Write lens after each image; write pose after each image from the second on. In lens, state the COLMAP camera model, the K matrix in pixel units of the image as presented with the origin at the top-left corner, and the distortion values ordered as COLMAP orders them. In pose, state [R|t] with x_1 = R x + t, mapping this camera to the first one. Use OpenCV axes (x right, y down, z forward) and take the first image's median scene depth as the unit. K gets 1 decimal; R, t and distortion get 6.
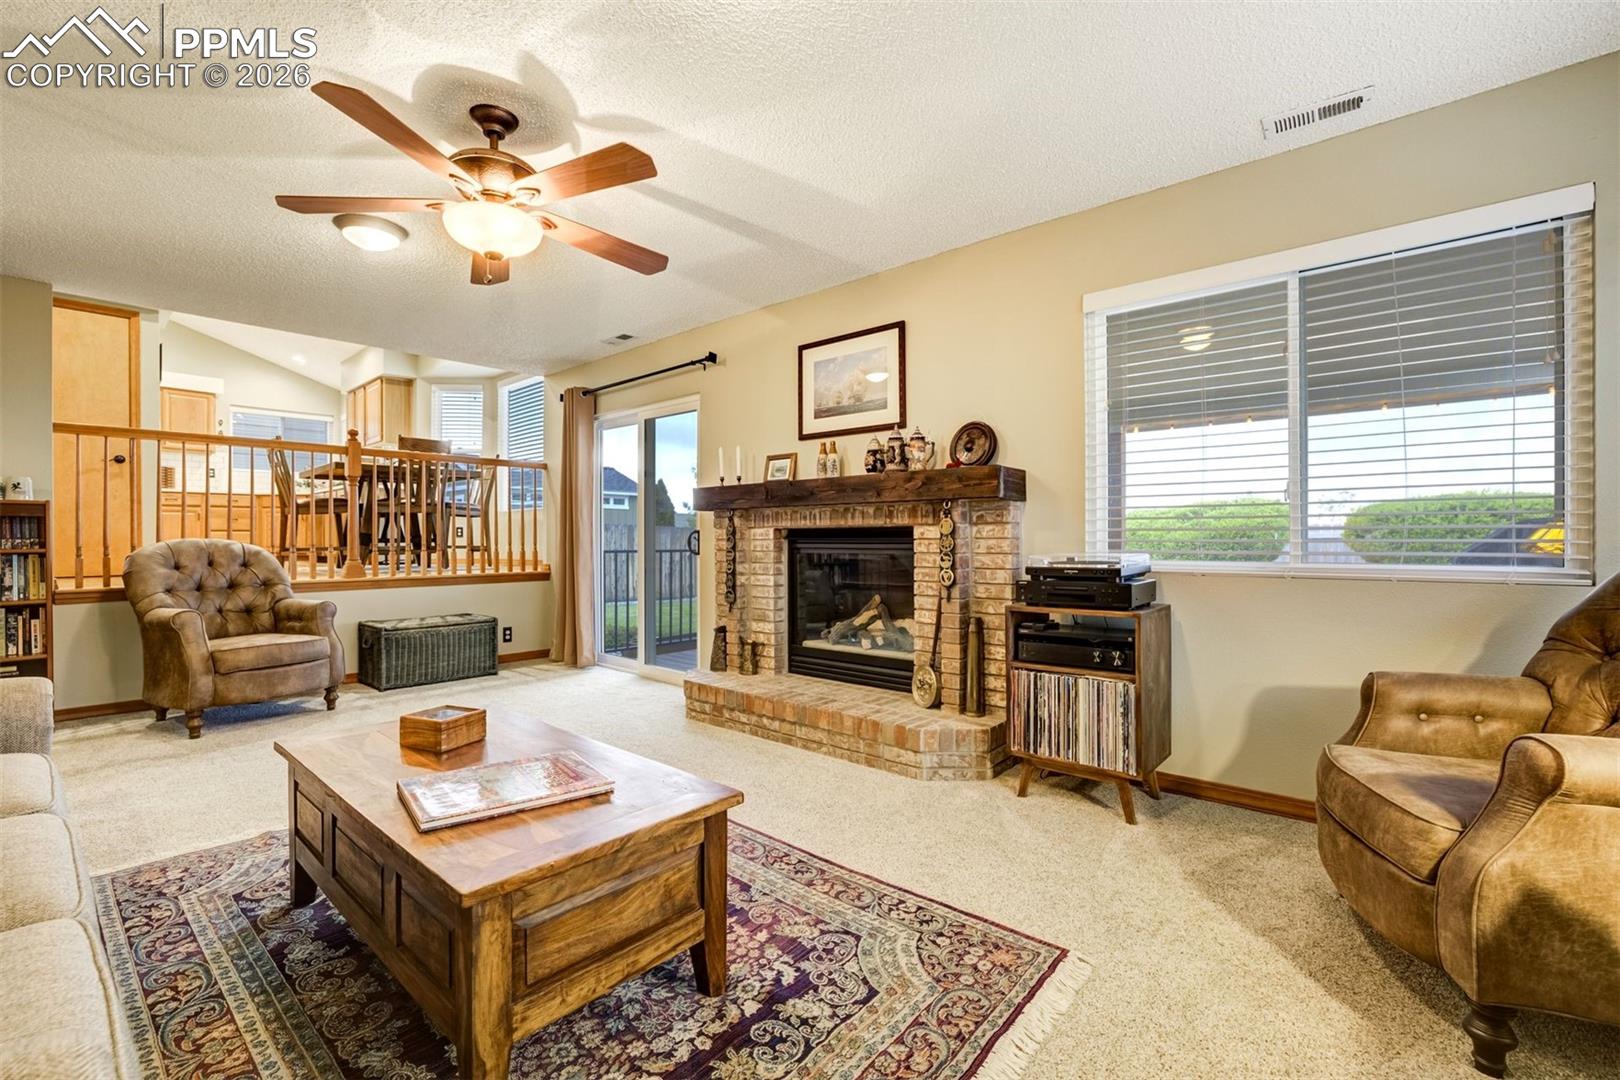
lens RADIAL K [[693.4, 0, 813.9], [0, 693.4, 537.9], [0, 0, 1]] dist [-0.043479, 0.015901]
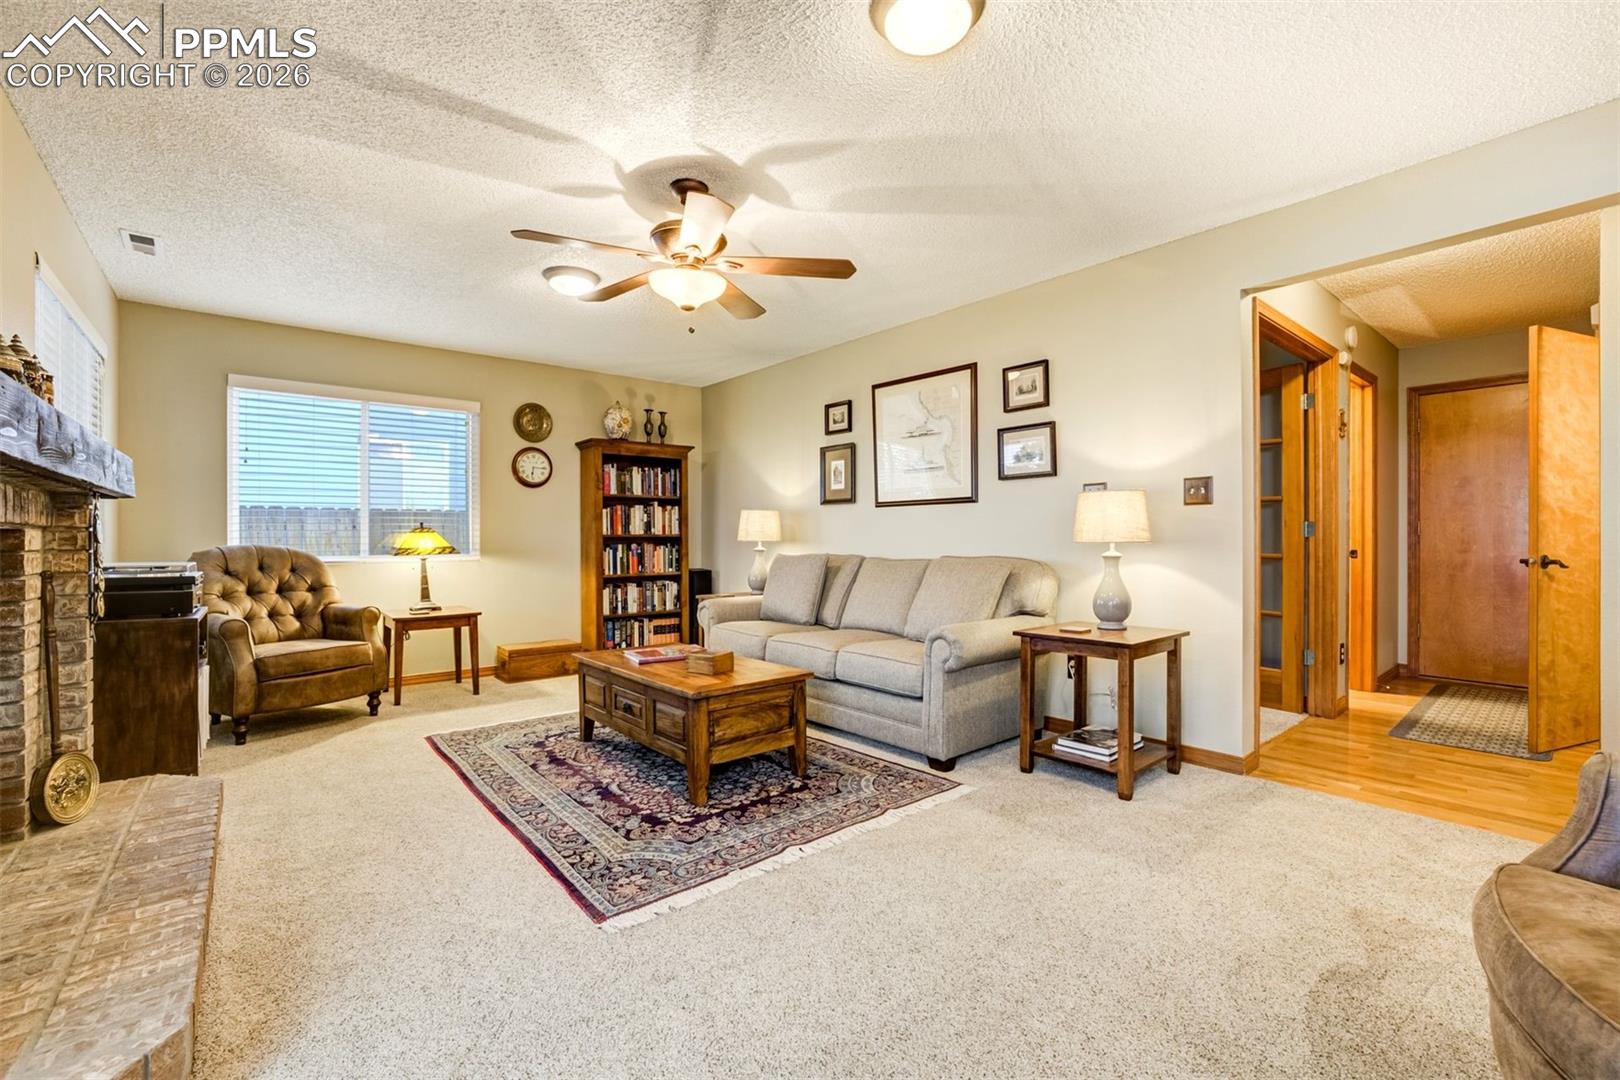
lens RADIAL K [[693.4, 0, 813.9], [0, 693.4, 537.9], [0, 0, 1]] dist [-0.043479, 0.015901]
pose [[-0.987418, 0.007548, 0.157951, -0.513972], [0.007219, 0.999970, -0.002651, -0.005228], [-0.157966, -0.001477, -0.987443, 1.270869]]
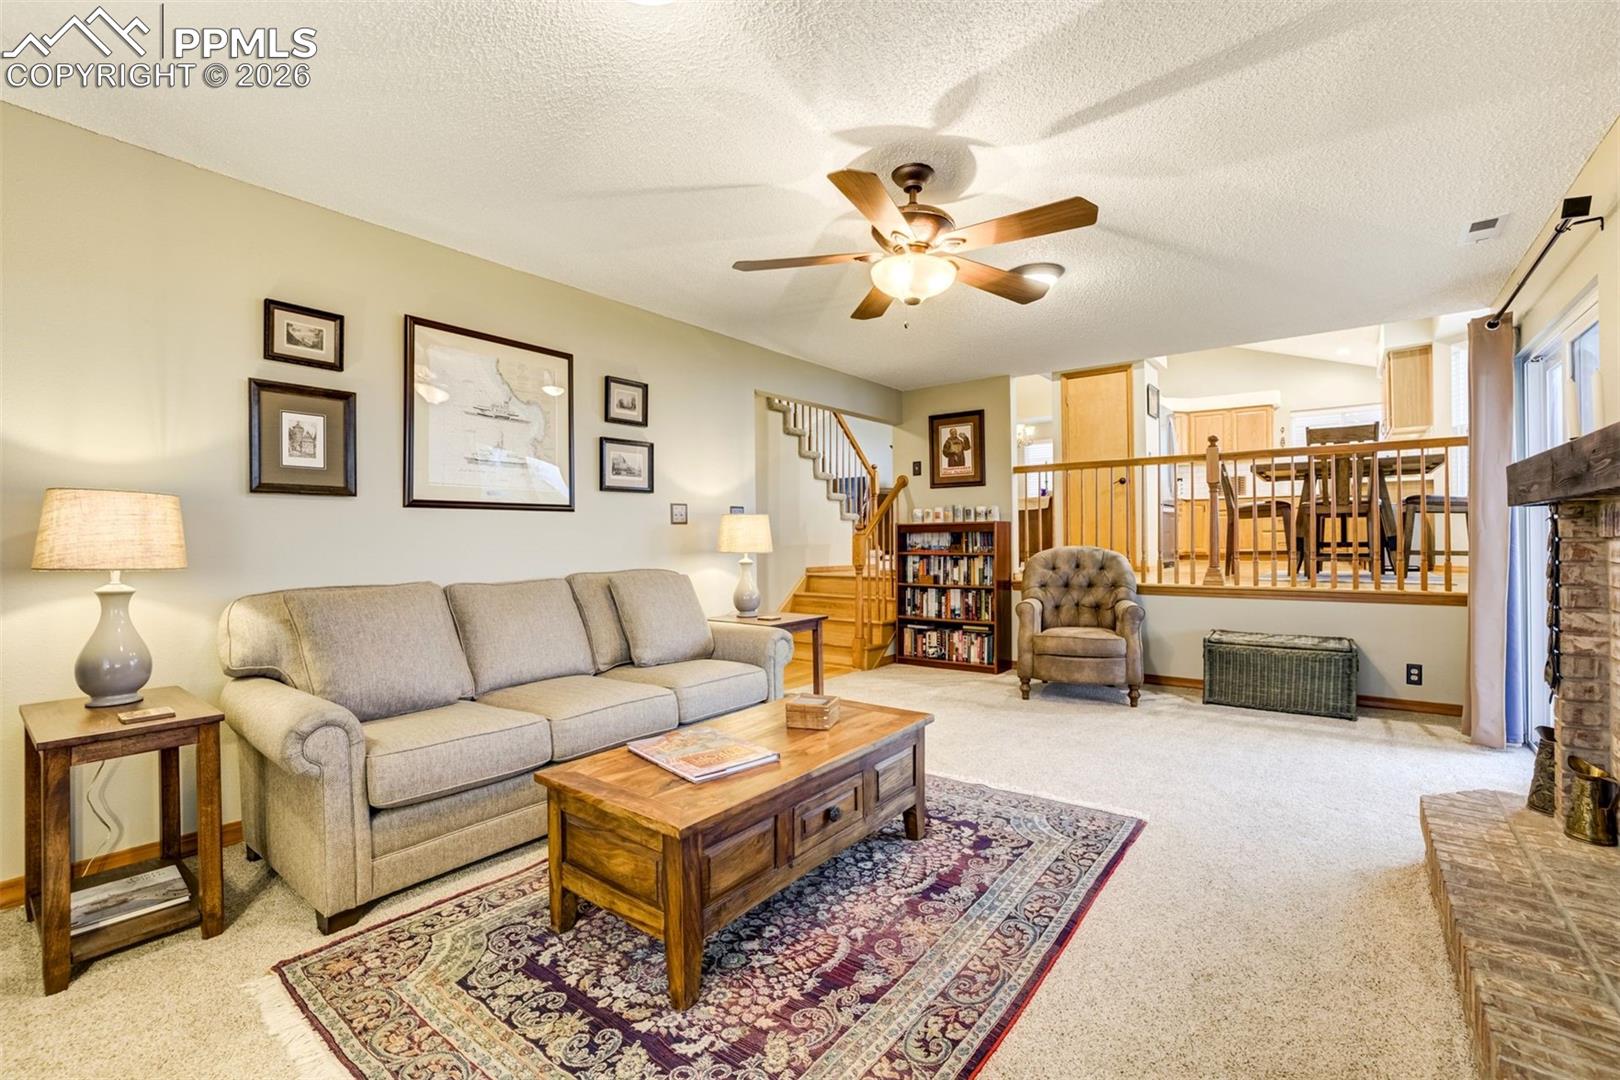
lens RADIAL K [[693.4, 0, 813.9], [0, 693.4, 537.9], [0, 0, 1]] dist [-0.043479, 0.015901]
pose [[0.058091, 0.002434, -0.998308, 0.366657], [0.010320, 0.999942, 0.003038, -0.024291], [0.998258, -0.010479, 0.058063, 0.458387]]
